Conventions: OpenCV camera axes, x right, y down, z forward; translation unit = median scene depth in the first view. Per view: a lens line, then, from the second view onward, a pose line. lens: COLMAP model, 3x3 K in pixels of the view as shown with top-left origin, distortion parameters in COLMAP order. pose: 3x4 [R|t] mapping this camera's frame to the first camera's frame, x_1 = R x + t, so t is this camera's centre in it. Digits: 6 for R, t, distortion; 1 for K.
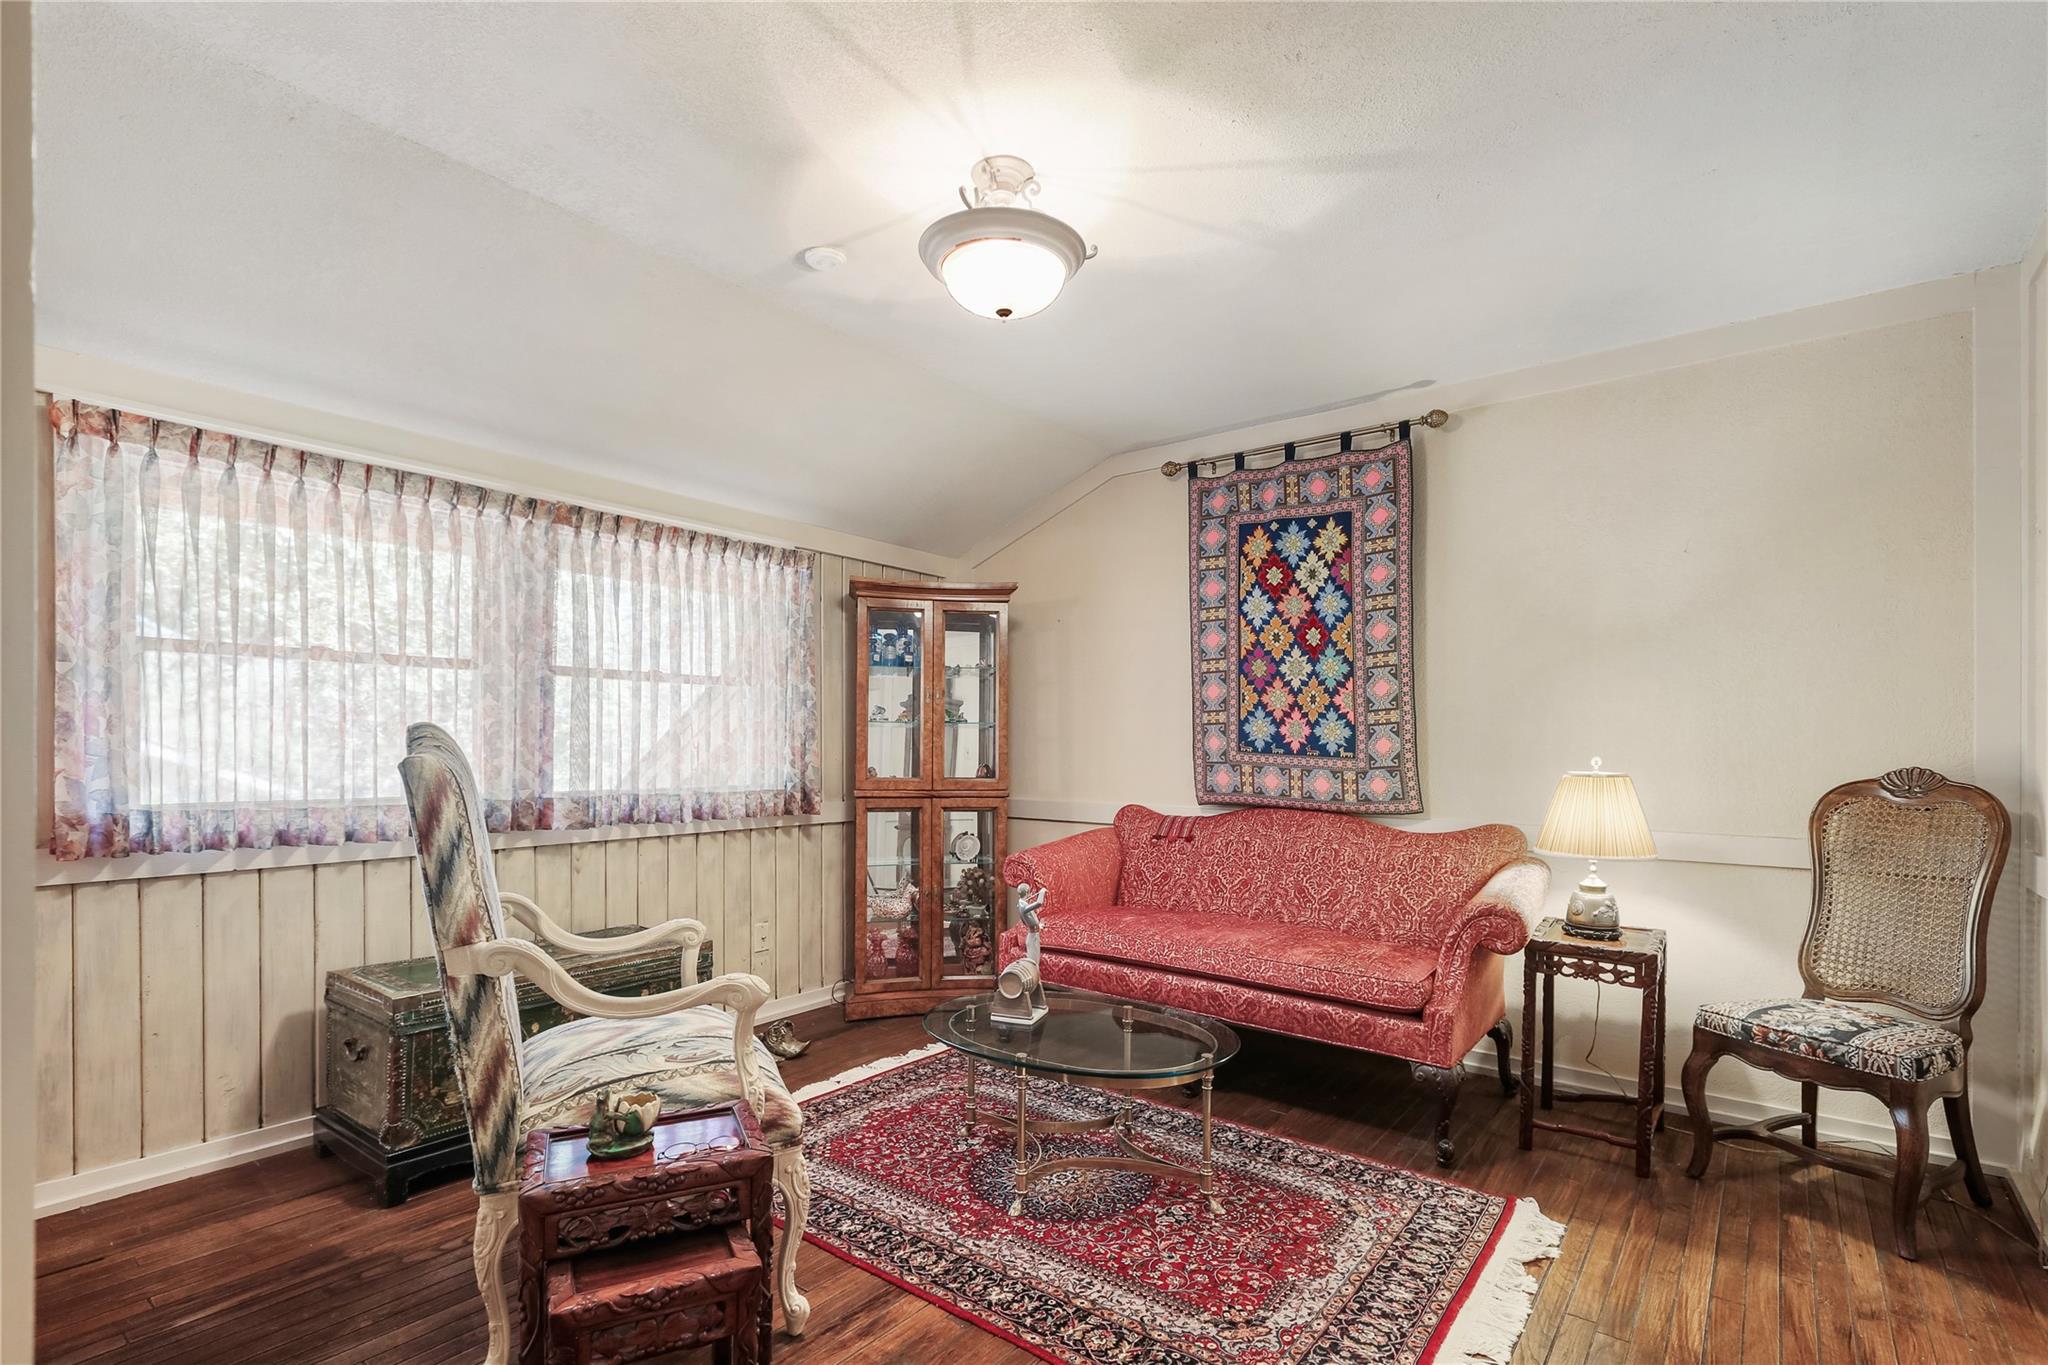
lens RADIAL K [[977.9, 0, 1029.3], [0, 977.9, 776.3], [0, 0, 1]] dist [-0.027966, 0.000932]
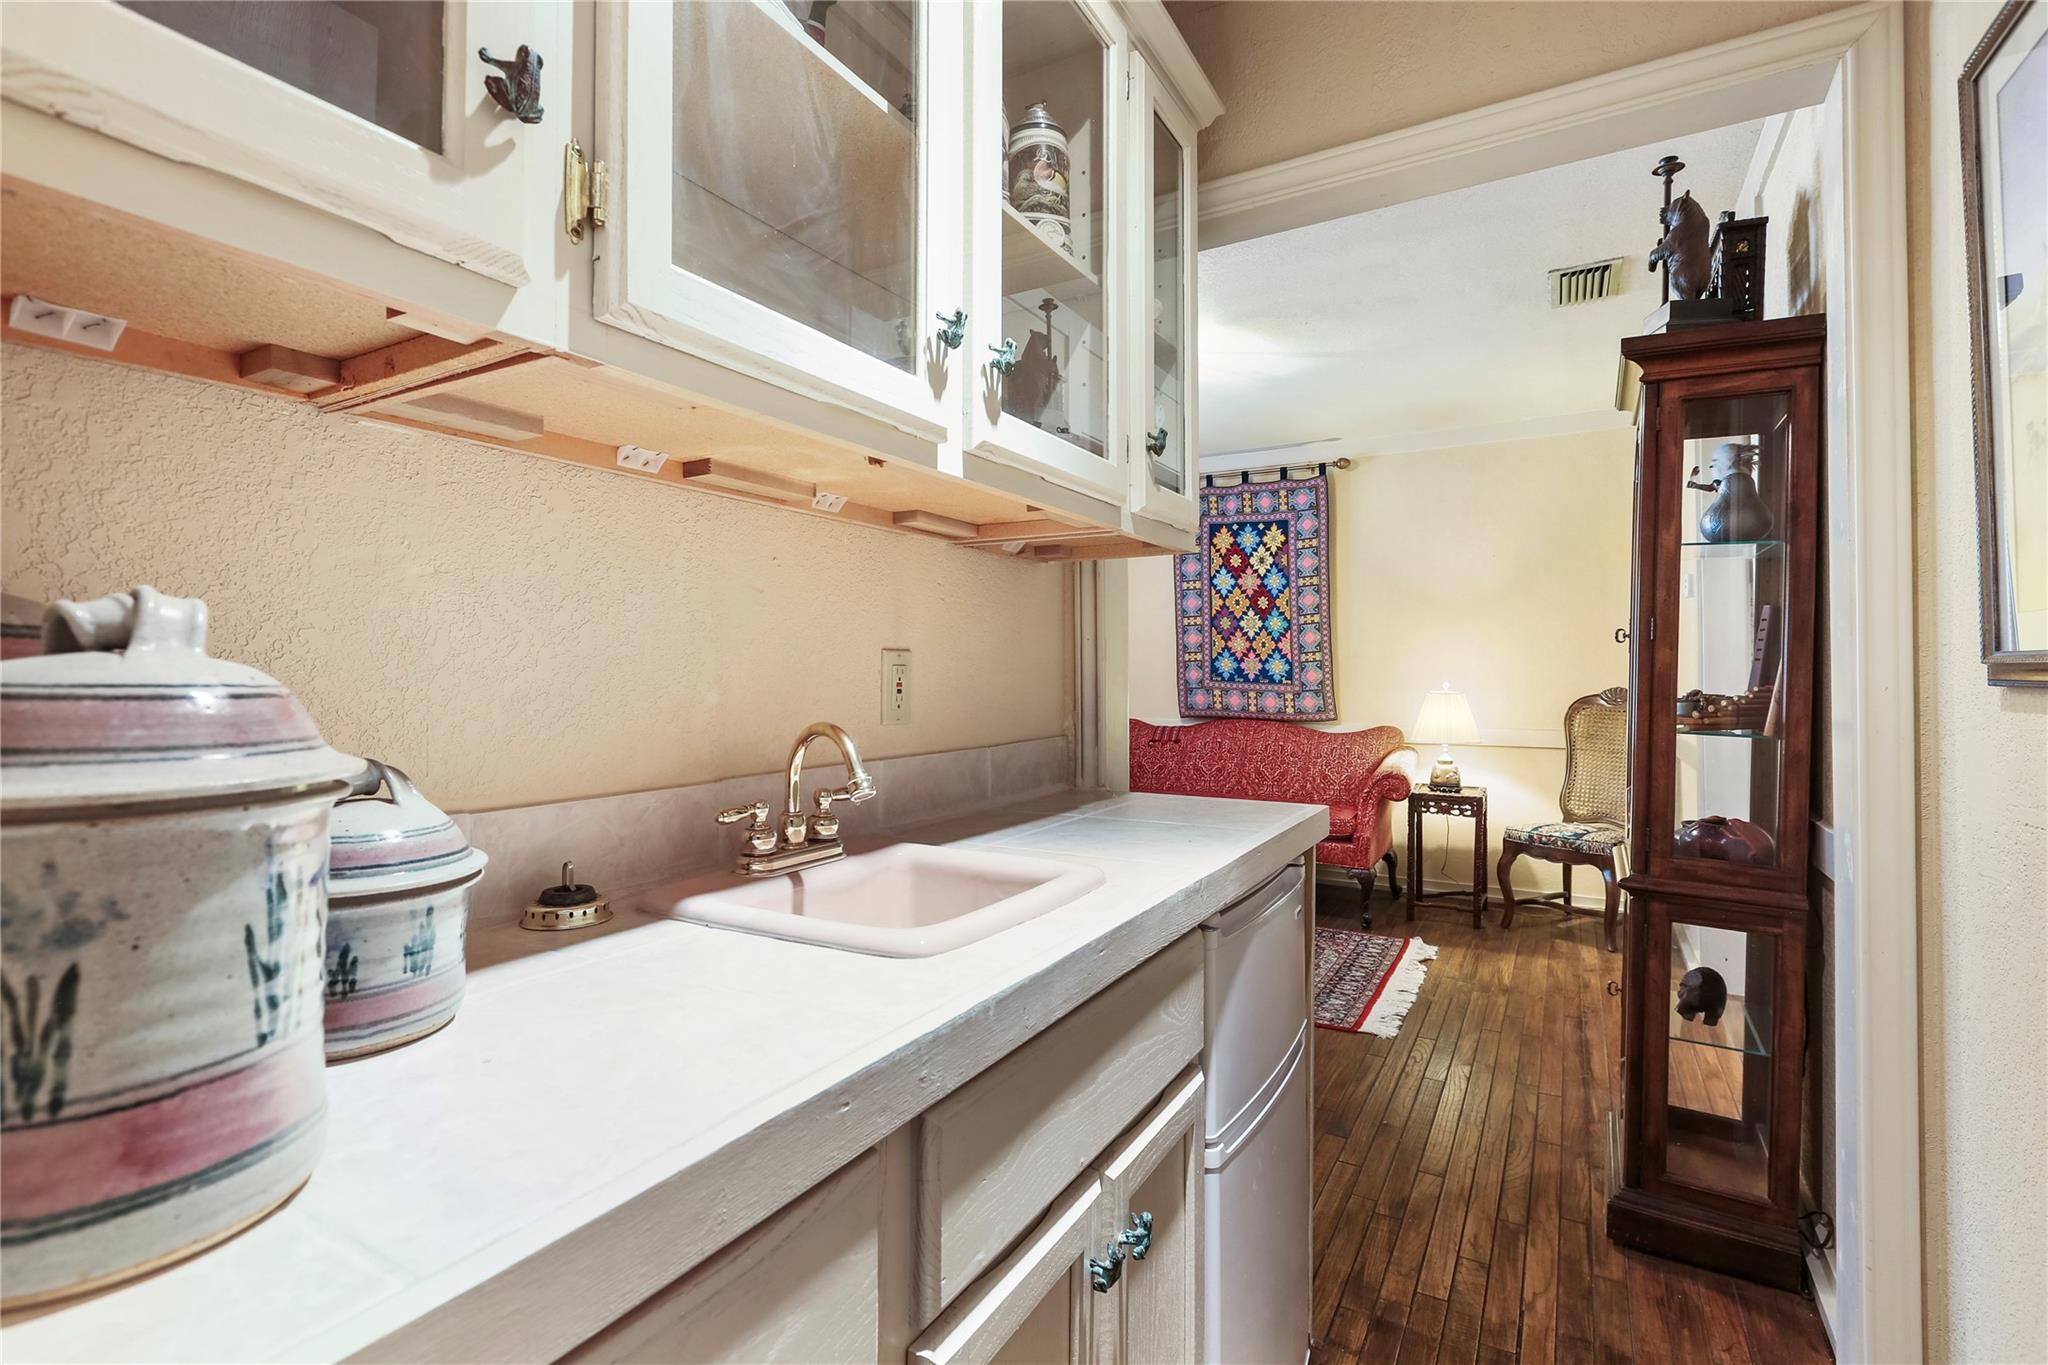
lens RADIAL K [[952.6, 0, 1033.8], [0, 952.6, 688.3], [0, 0, 1]] dist [-0.051194, 0.017951]
pose [[0.990300, -0.006631, 0.138789, -0.261428], [0.008983, 0.999826, -0.016327, 0.007737], [-0.138657, 0.017416, 0.990187, -0.388352]]
